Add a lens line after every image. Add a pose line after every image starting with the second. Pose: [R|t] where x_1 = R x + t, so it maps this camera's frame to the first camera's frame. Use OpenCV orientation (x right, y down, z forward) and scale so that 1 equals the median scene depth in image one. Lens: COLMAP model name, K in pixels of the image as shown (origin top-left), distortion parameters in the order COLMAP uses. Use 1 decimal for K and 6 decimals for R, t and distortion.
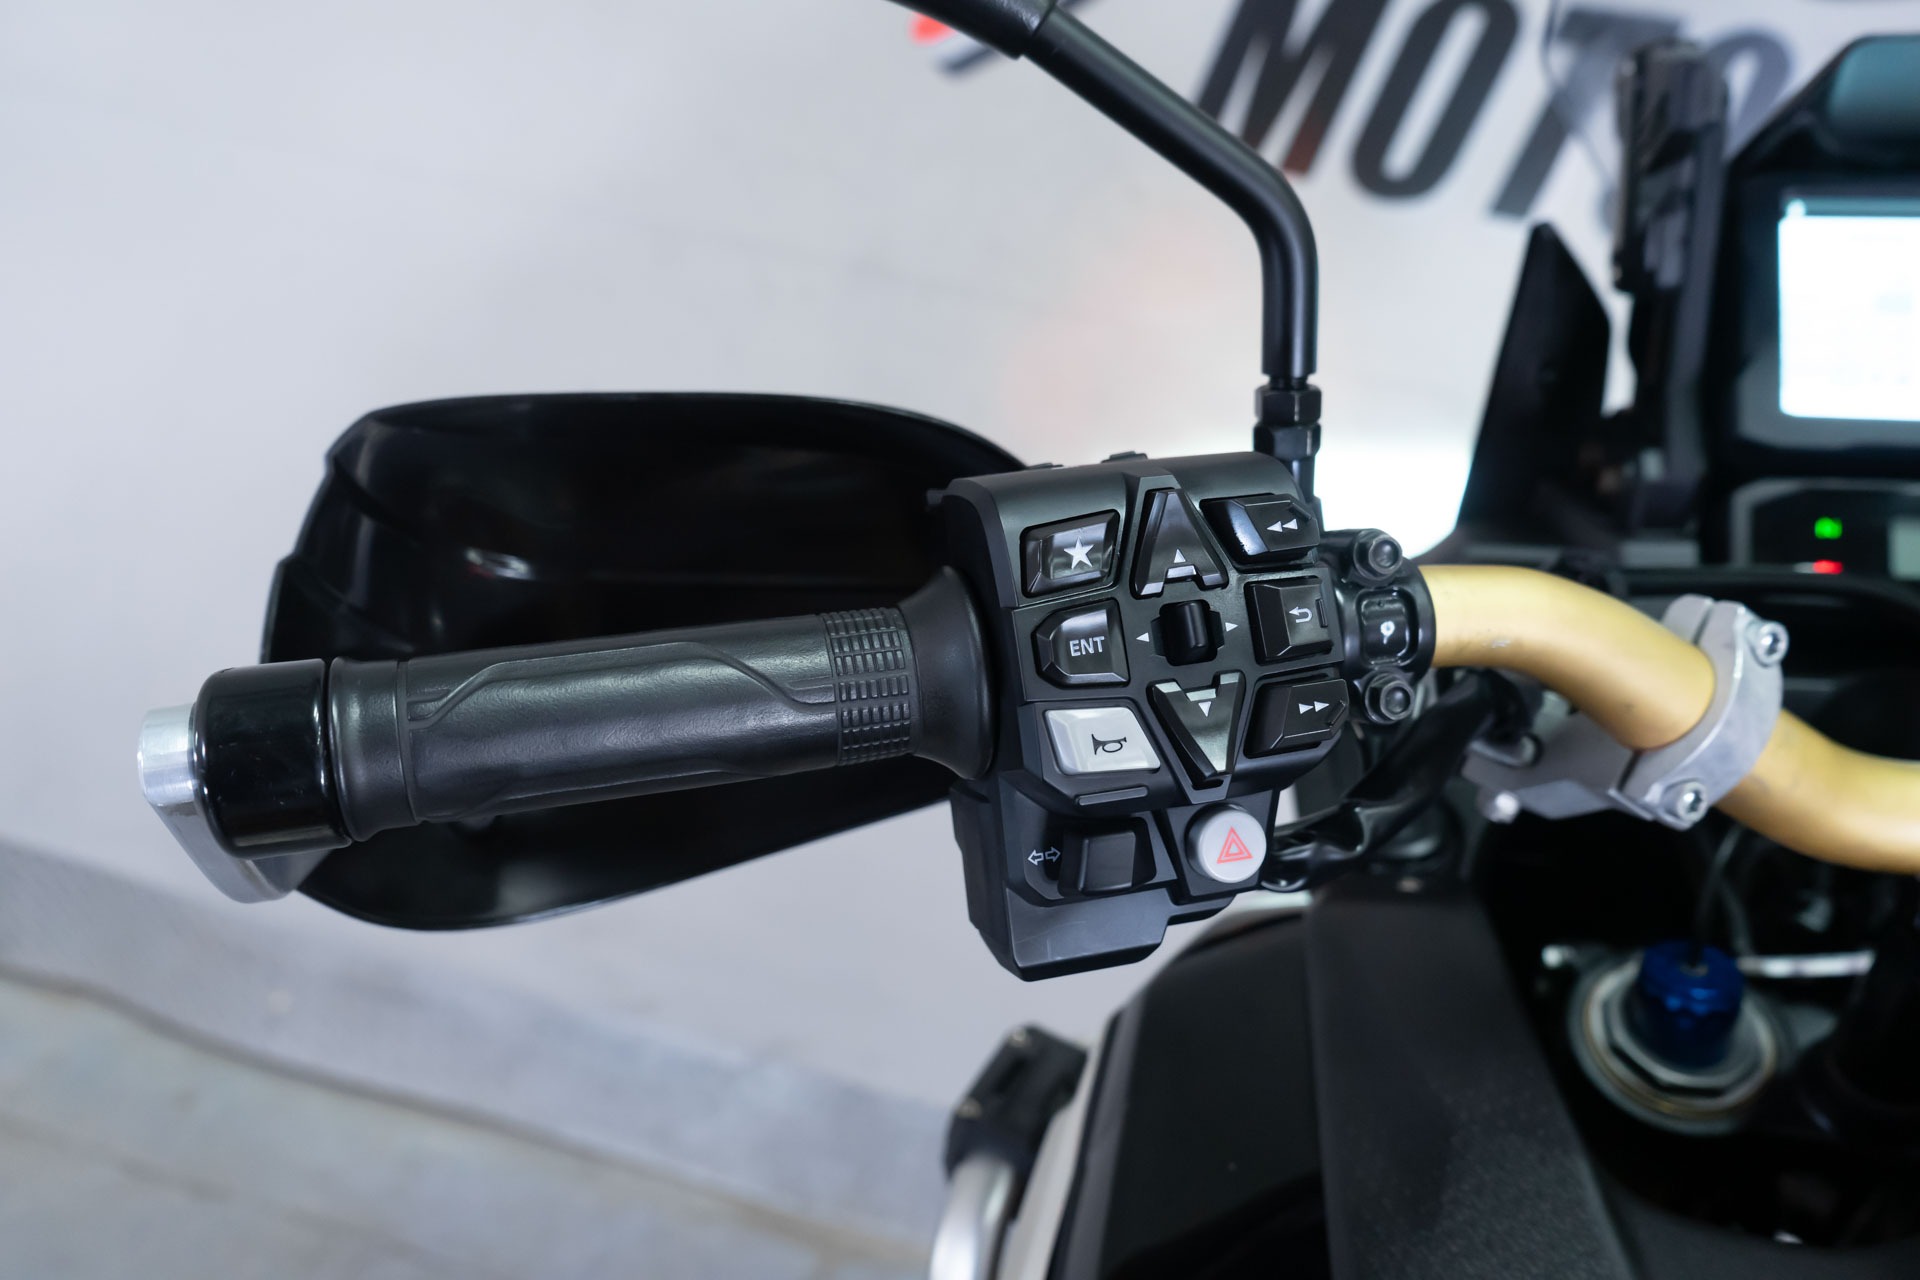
lens RADIAL K [[1588.8, 0, 960.0], [0, 1588.8, 640.0], [0, 0, 1]] dist [-0.001667, -0.000814]
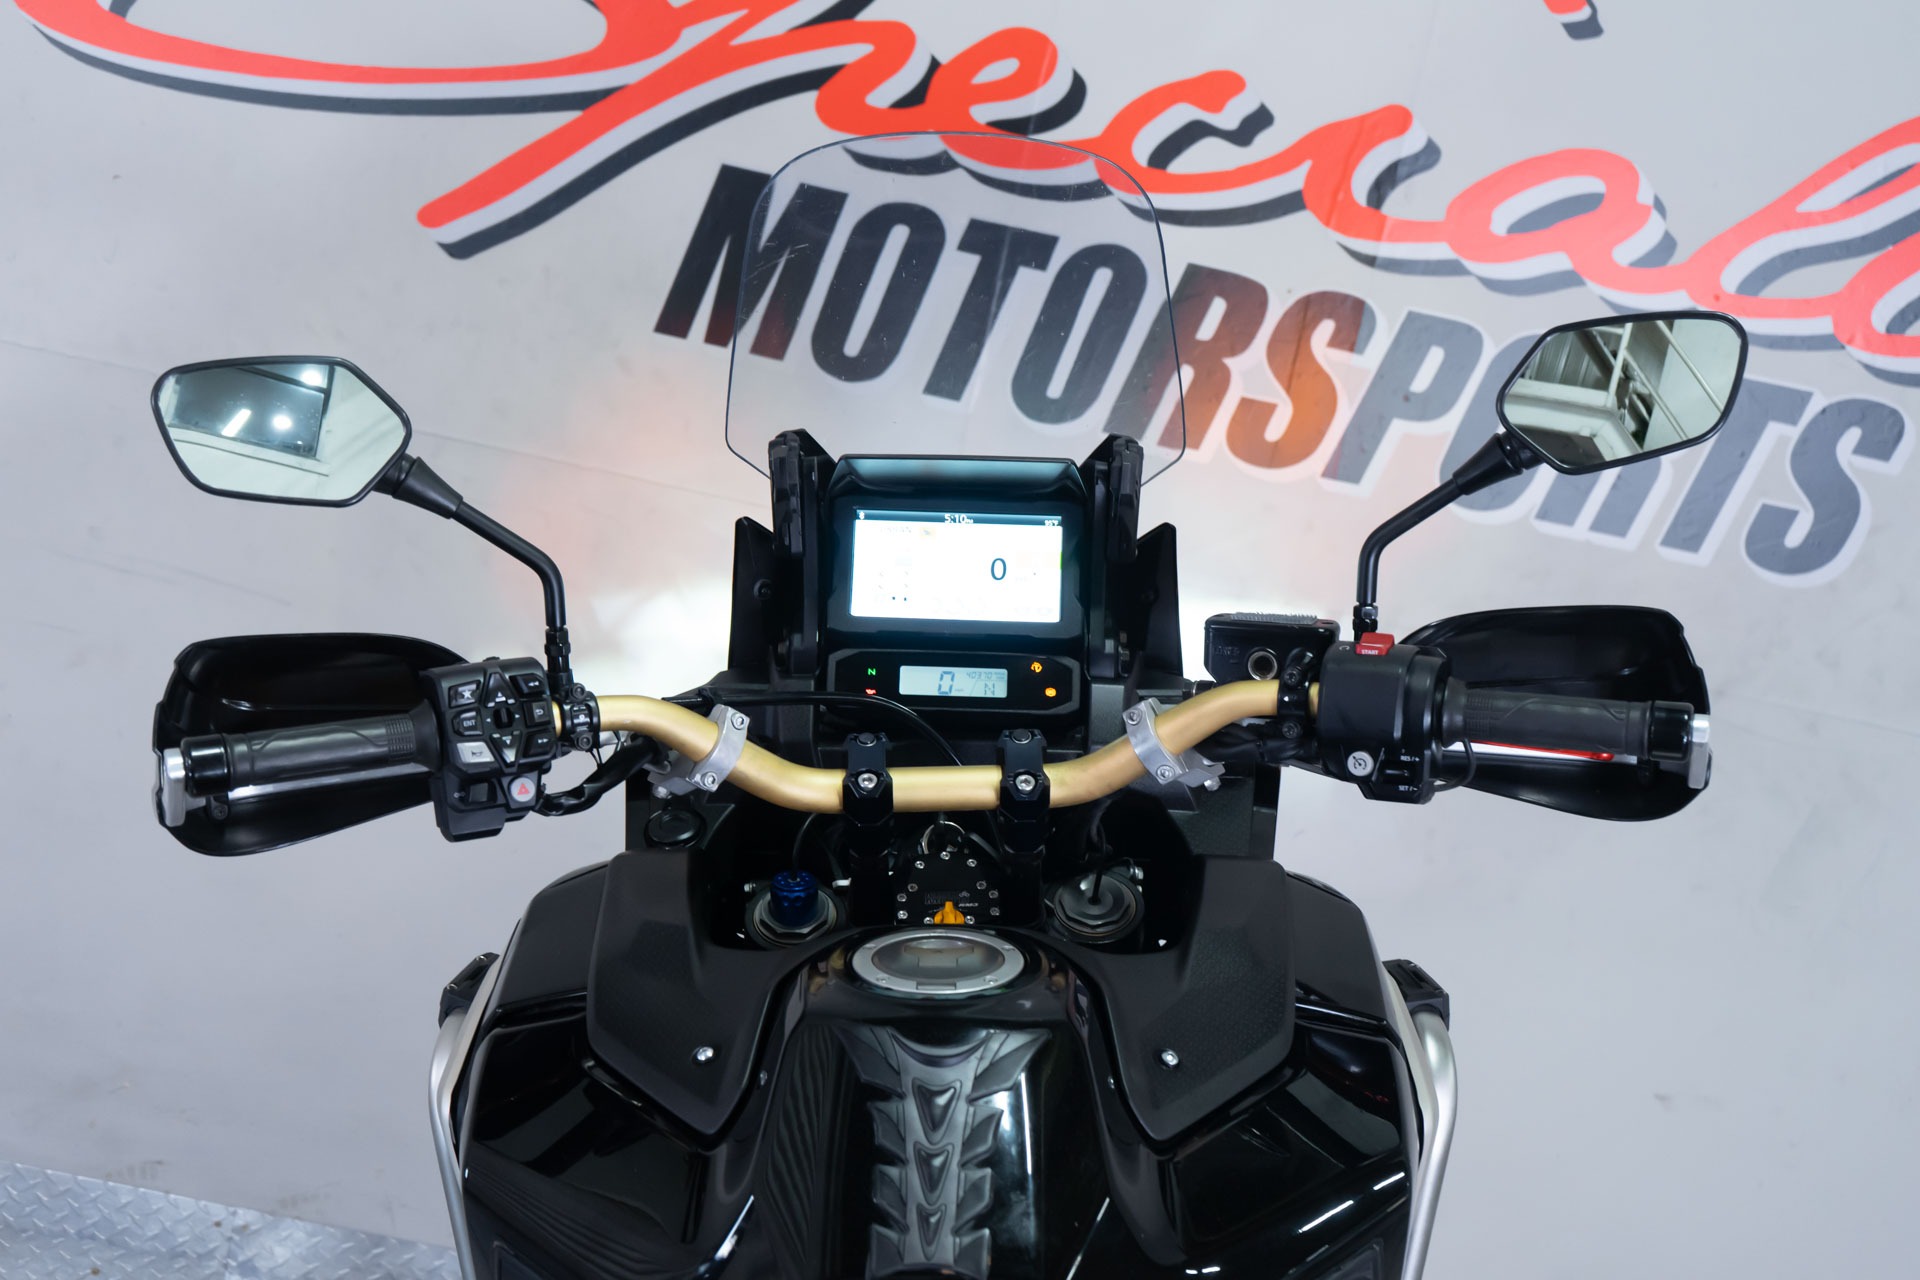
lens RADIAL K [[2408.7, 0, 960.0], [0, 2408.7, 640.0], [0, 0, 1]] dist [0.006683, 0.031936]
pose [[0.982603, -0.018158, 0.184829, 0.145262], [0.031250, 0.997185, -0.068164, 0.183525], [-0.183071, 0.072754, 0.980404, -3.646174]]
